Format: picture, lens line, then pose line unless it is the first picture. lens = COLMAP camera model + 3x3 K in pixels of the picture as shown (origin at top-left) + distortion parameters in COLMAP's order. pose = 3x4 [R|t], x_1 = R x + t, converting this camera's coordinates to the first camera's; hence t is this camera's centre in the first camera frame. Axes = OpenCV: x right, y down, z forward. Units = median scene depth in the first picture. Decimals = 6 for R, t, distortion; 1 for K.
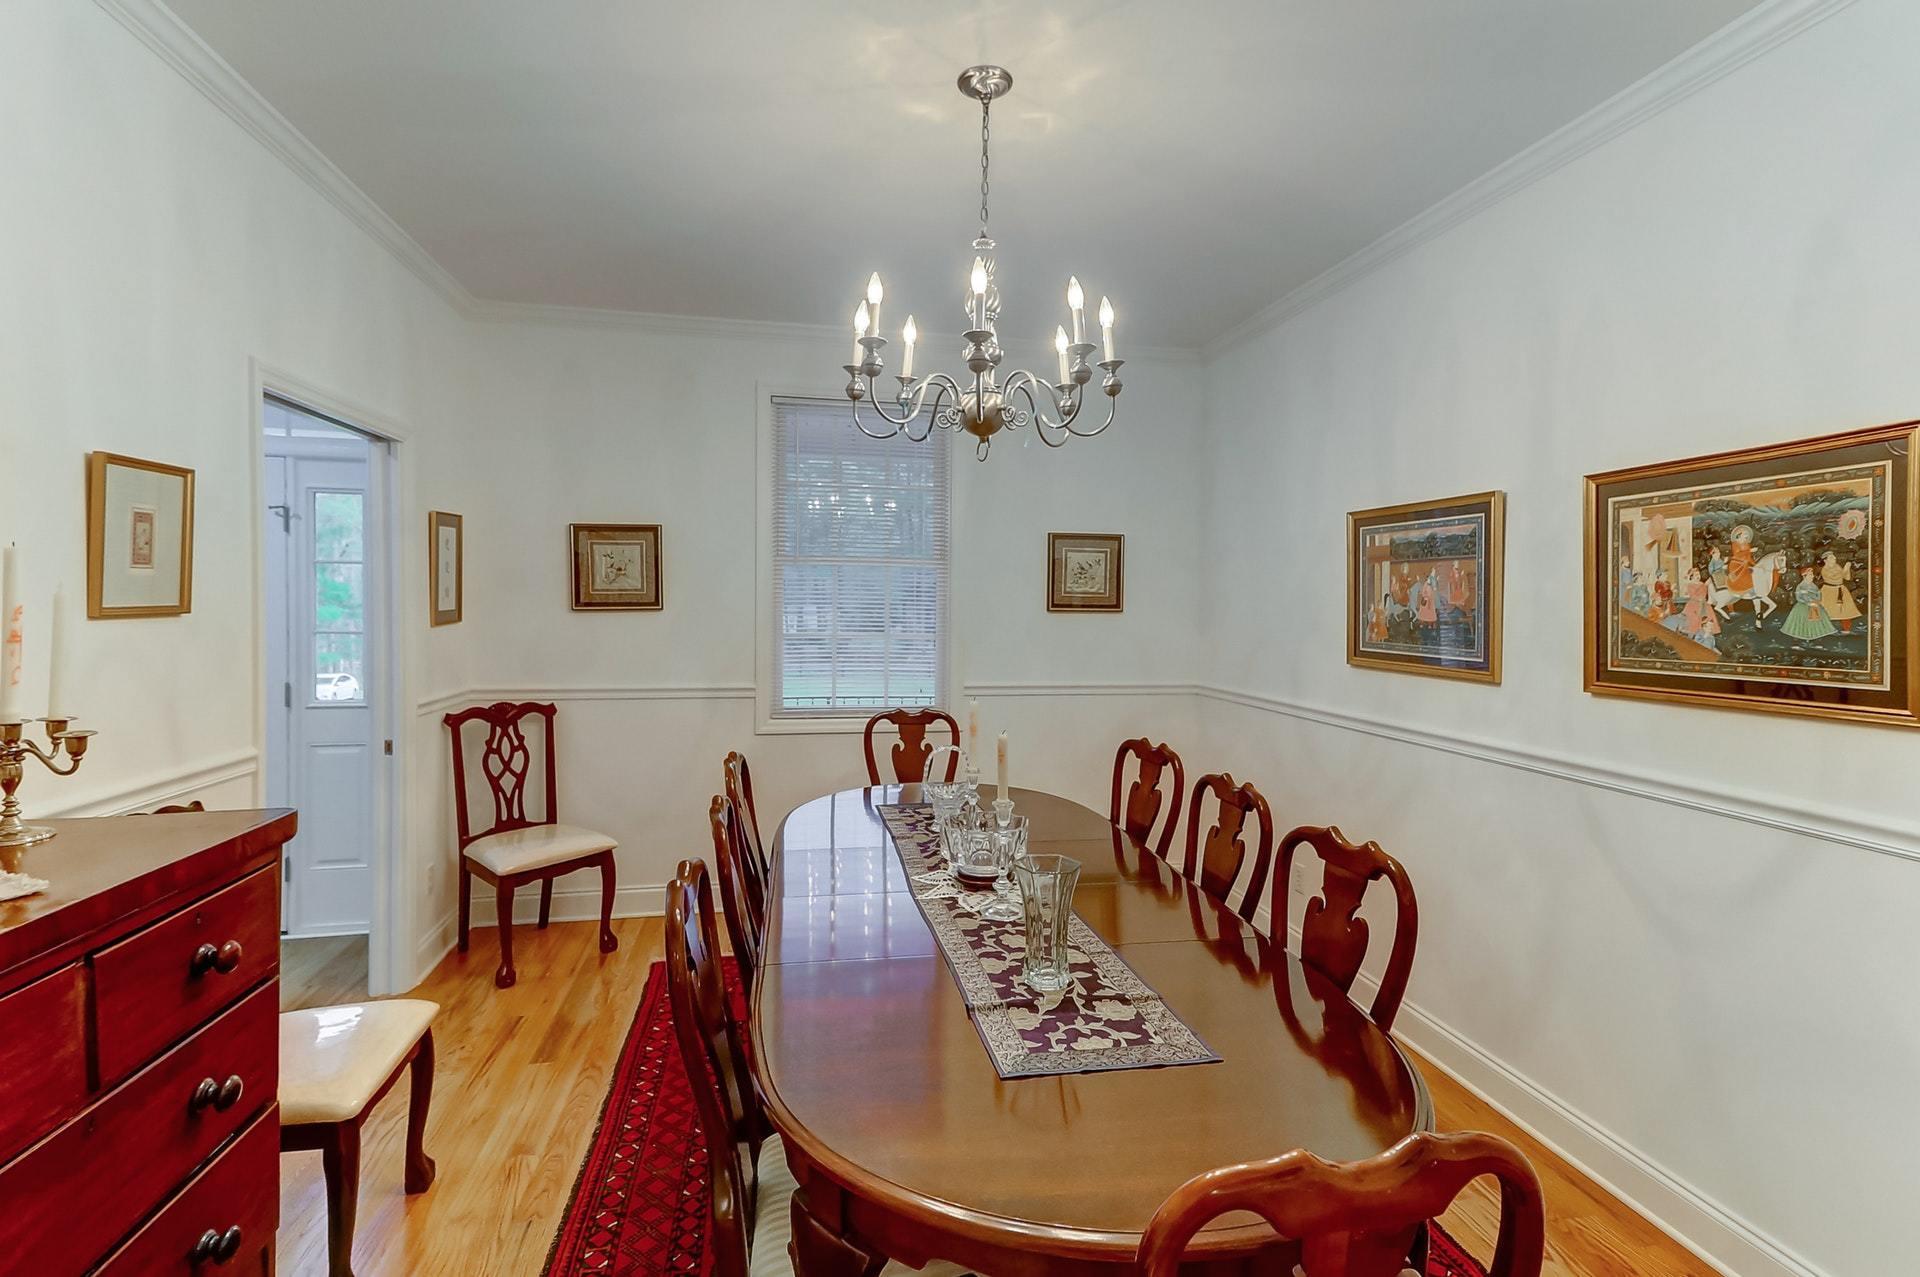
lens RADIAL K [[895.5, 0, 936.4], [0, 895.5, 610.7], [0, 0, 1]] dist [0.030660, -0.000182]
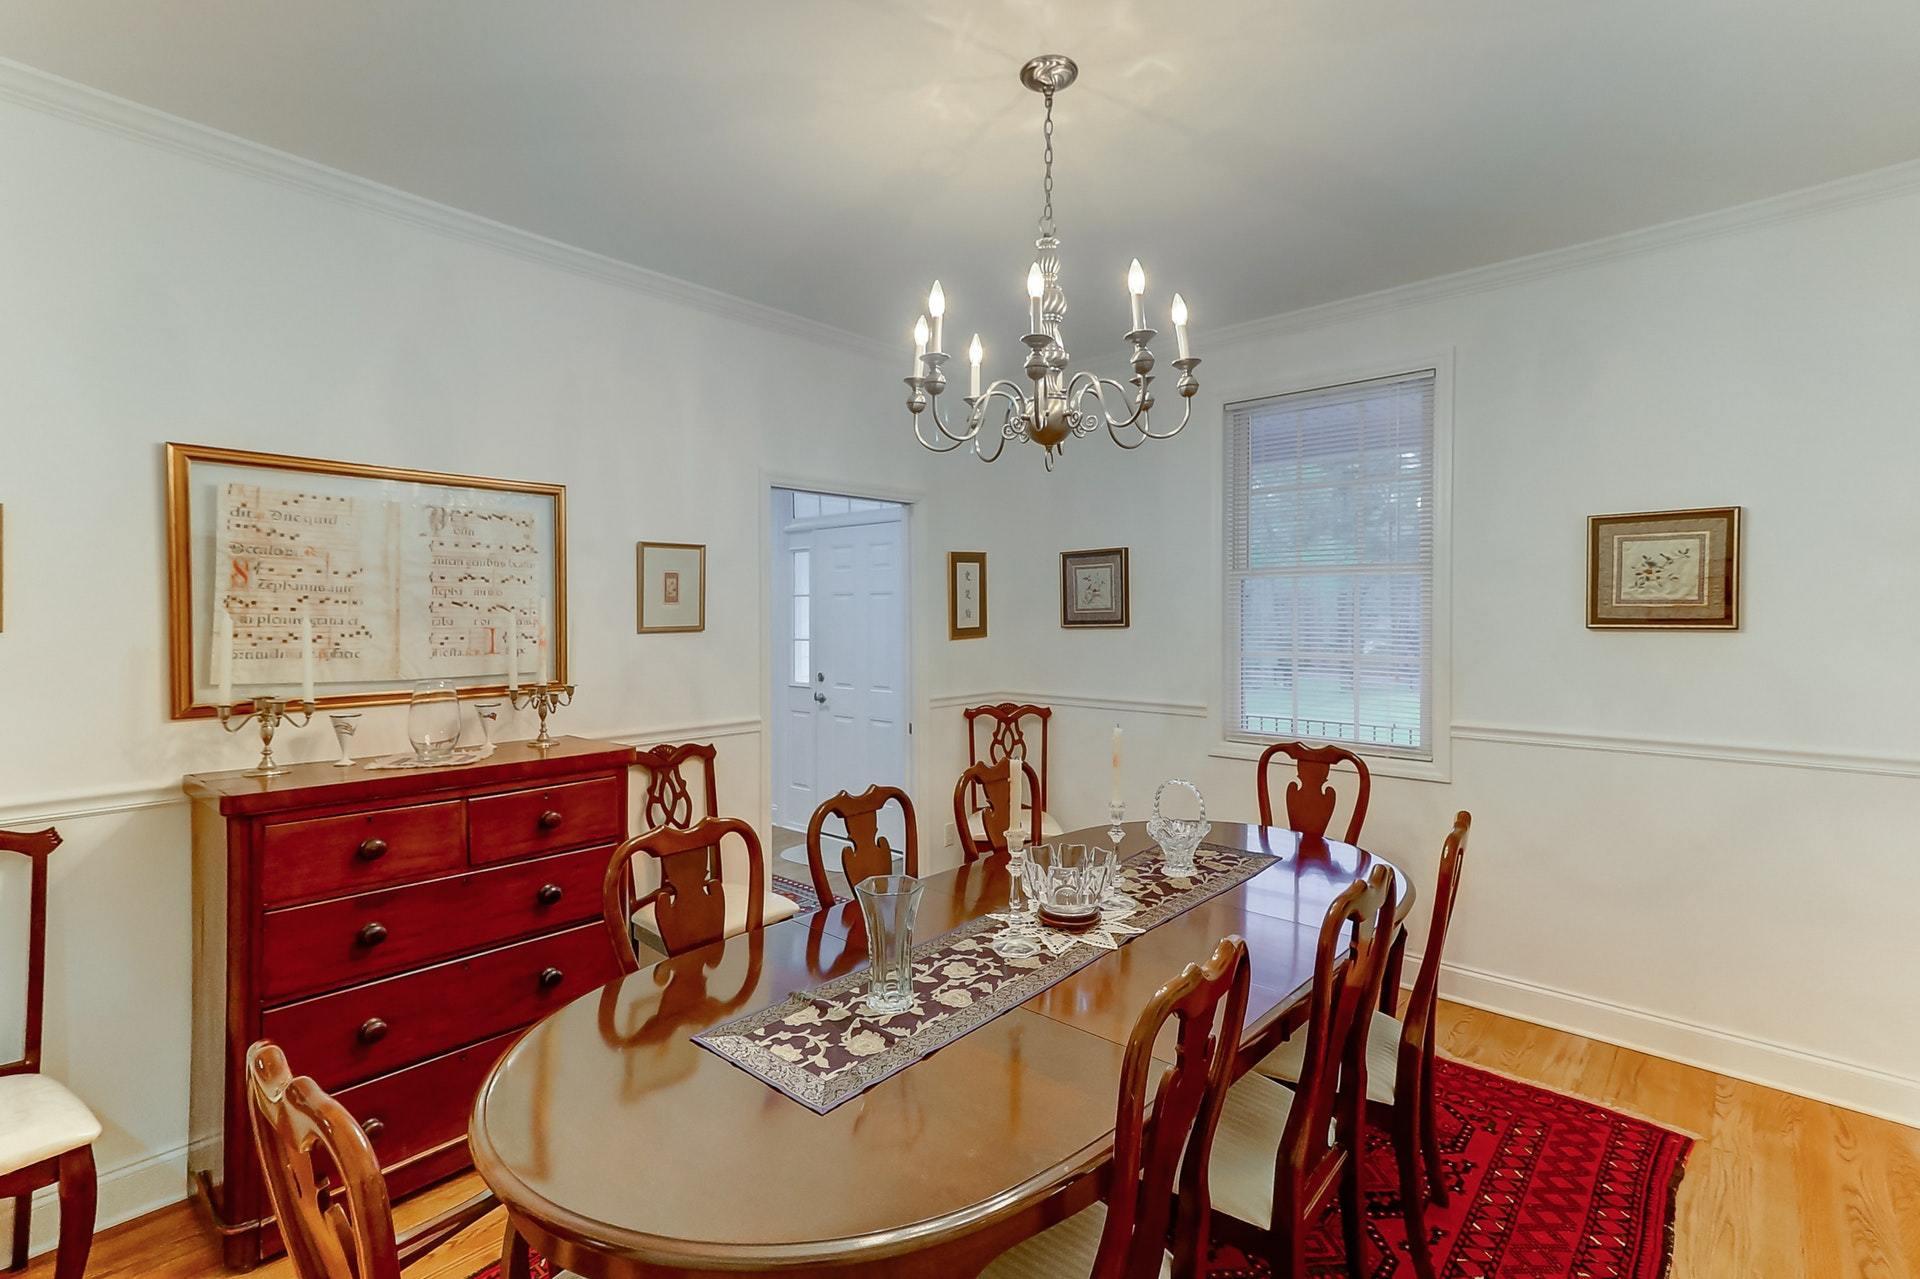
lens RADIAL K [[850.7, 0, 878.6], [0, 850.7, 616.4], [0, 0, 1]] dist [0.025496, 0.000015]
pose [[0.617032, -0.011069, -0.786860, 0.614801], [0.001586, 0.999917, -0.012822, -0.002566], [0.786936, 0.006664, 0.616998, 0.290302]]
